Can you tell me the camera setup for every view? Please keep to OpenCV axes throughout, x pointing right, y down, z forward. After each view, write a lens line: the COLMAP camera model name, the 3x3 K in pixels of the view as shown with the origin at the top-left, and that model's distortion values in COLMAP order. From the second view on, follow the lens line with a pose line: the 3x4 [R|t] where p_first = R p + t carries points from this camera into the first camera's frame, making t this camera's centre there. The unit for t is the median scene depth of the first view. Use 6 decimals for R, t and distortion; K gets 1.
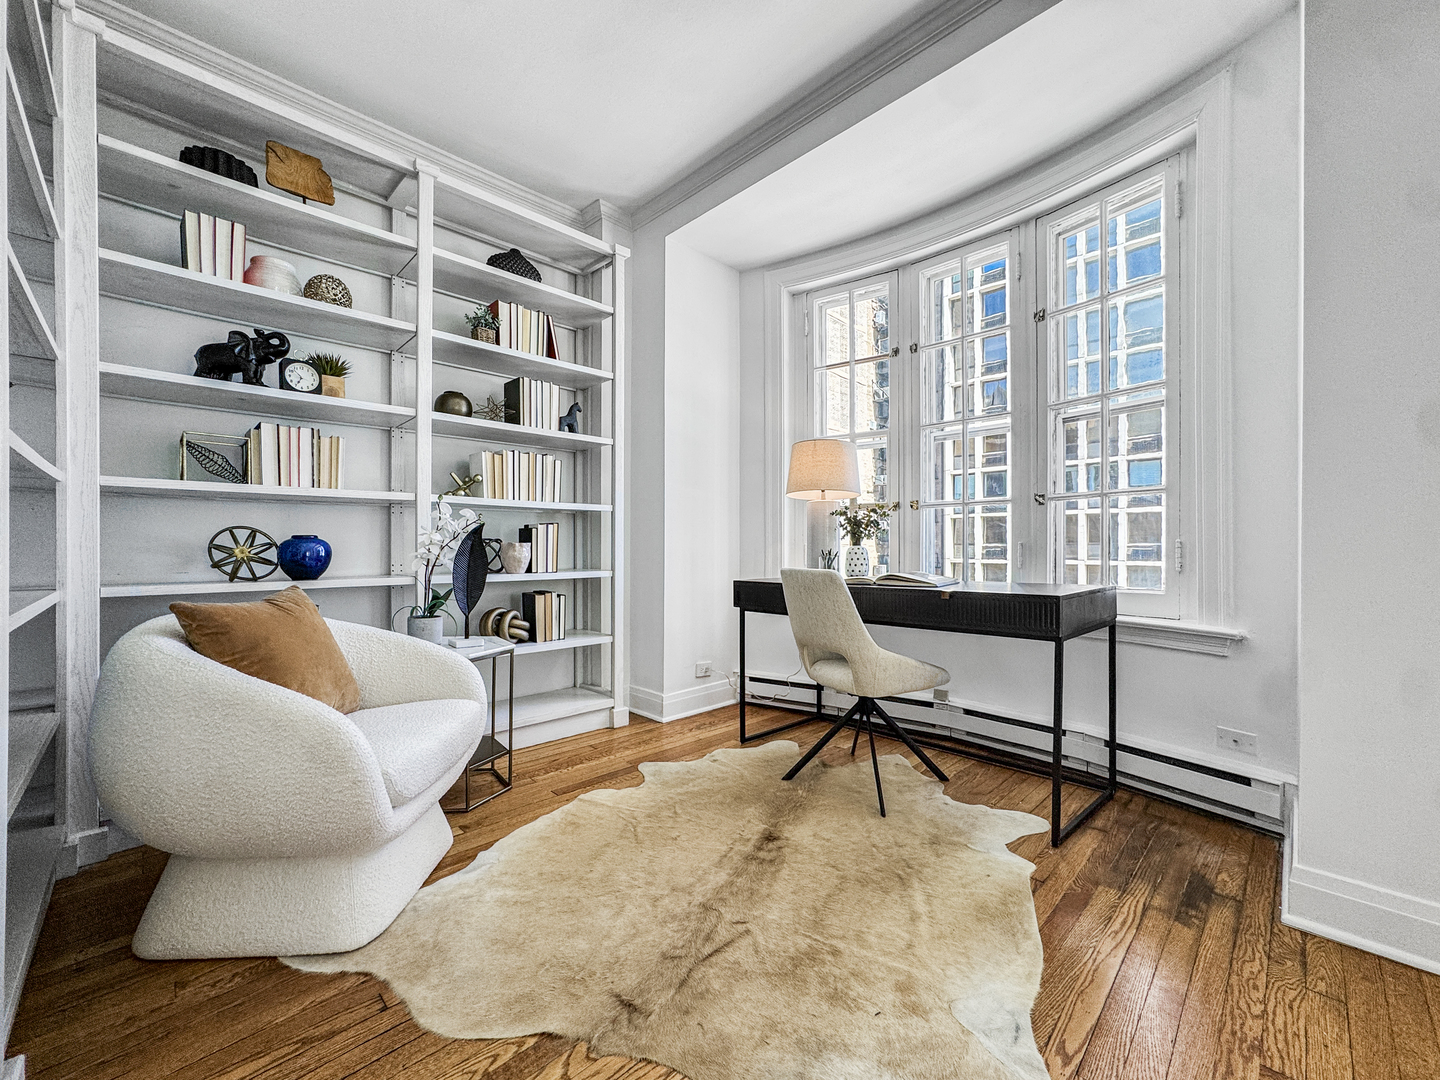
lens RADIAL K [[597.1, 0, 725.0], [0, 597.1, 547.2], [0, 0, 1]] dist [-0.029301, 0.011724]
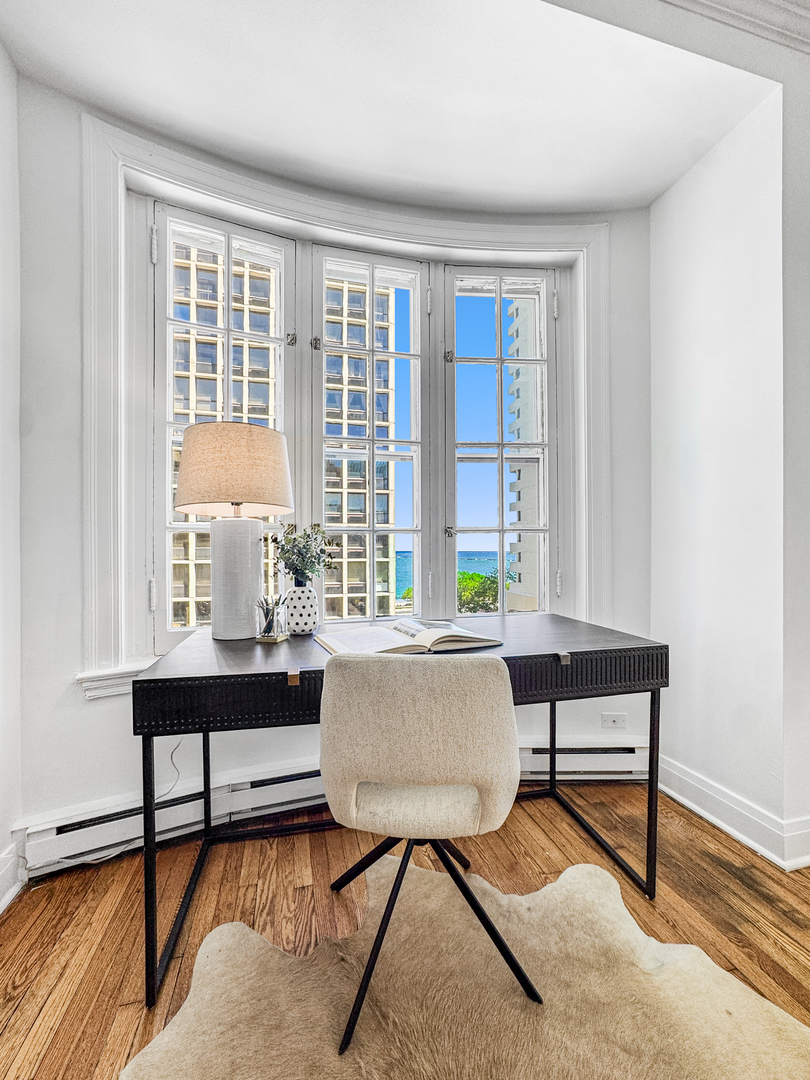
lens RADIAL K [[447.8, 0, 406.5], [0, 447.8, 544.3], [0, 0, 1]] dist [-0.029301, 0.011724]
pose [[0.502429, -0.000319, 0.864618, -0.232008], [-0.001233, 0.999999, 0.001086, -0.071220], [-0.864618, -0.001612, 0.502428, 0.806829]]
